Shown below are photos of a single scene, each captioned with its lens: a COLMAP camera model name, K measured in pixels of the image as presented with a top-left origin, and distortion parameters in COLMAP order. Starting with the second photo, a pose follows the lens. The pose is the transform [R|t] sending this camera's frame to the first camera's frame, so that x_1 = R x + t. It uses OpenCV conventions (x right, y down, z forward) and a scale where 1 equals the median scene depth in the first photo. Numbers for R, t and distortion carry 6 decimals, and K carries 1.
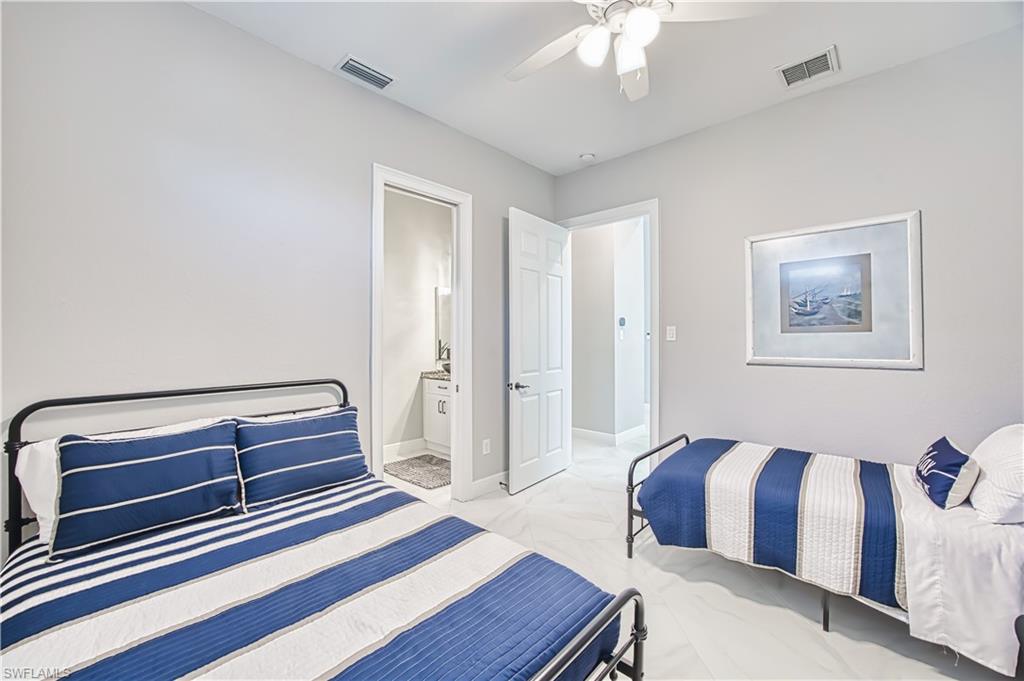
lens RADIAL K [[413.2, 0, 508.4], [0, 413.2, 336.2], [0, 0, 1]] dist [-0.035346, 0.009301]
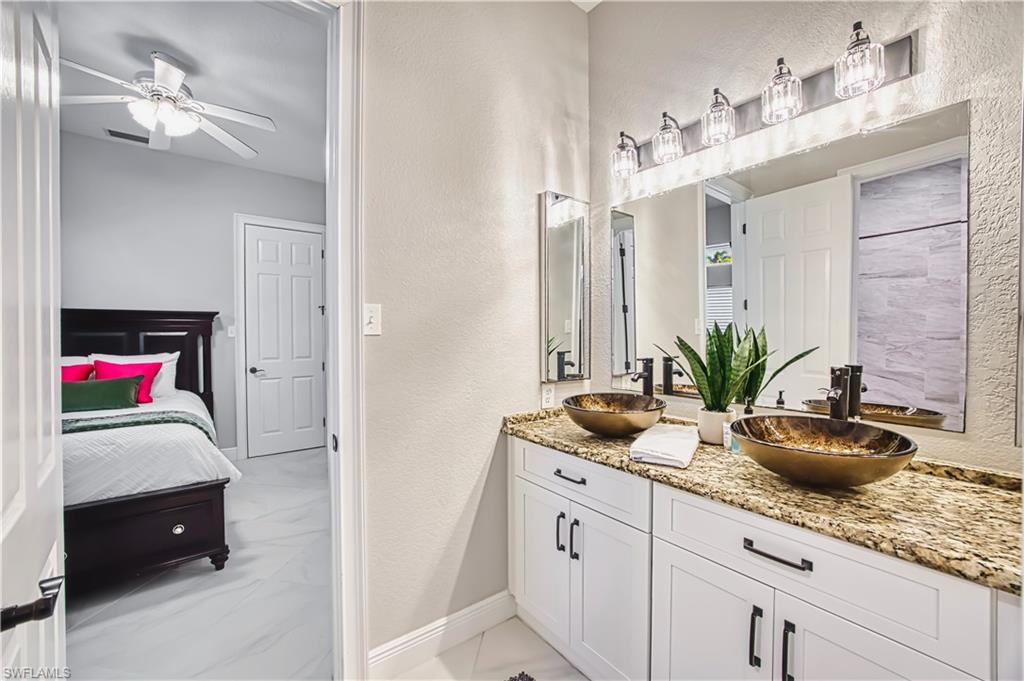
lens RADIAL K [[413.2, 0, 512.1], [0, 413.2, 339.4], [0, 0, 1]] dist [-0.035346, 0.009301]
pose [[0.984774, 0.001275, -0.173833, -0.138856], [0.000549, 0.999945, 0.010447, 0.013943], [0.173837, -0.010384, 0.984720, 0.637206]]
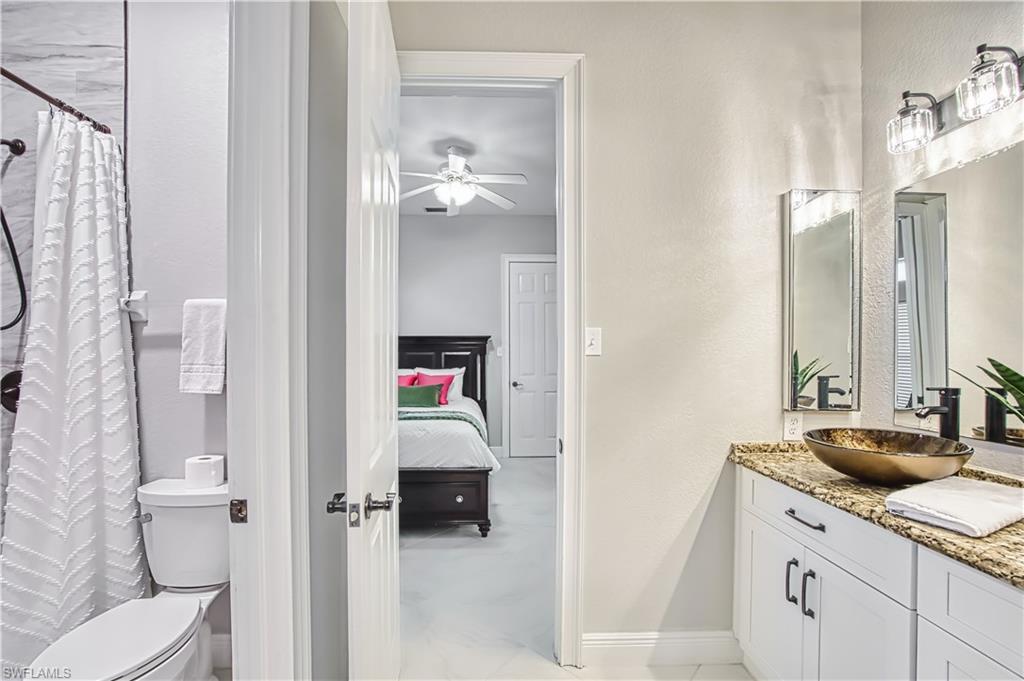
lens RADIAL K [[413.2, 0, 489.9], [0, 413.2, 357.8], [0, 0, 1]] dist [-0.035346, 0.009301]
pose [[0.690896, 0.007428, -0.722916, -0.103876], [-0.002338, 0.999965, 0.008039, 0.013411], [0.722951, -0.003864, 0.690889, 0.619231]]
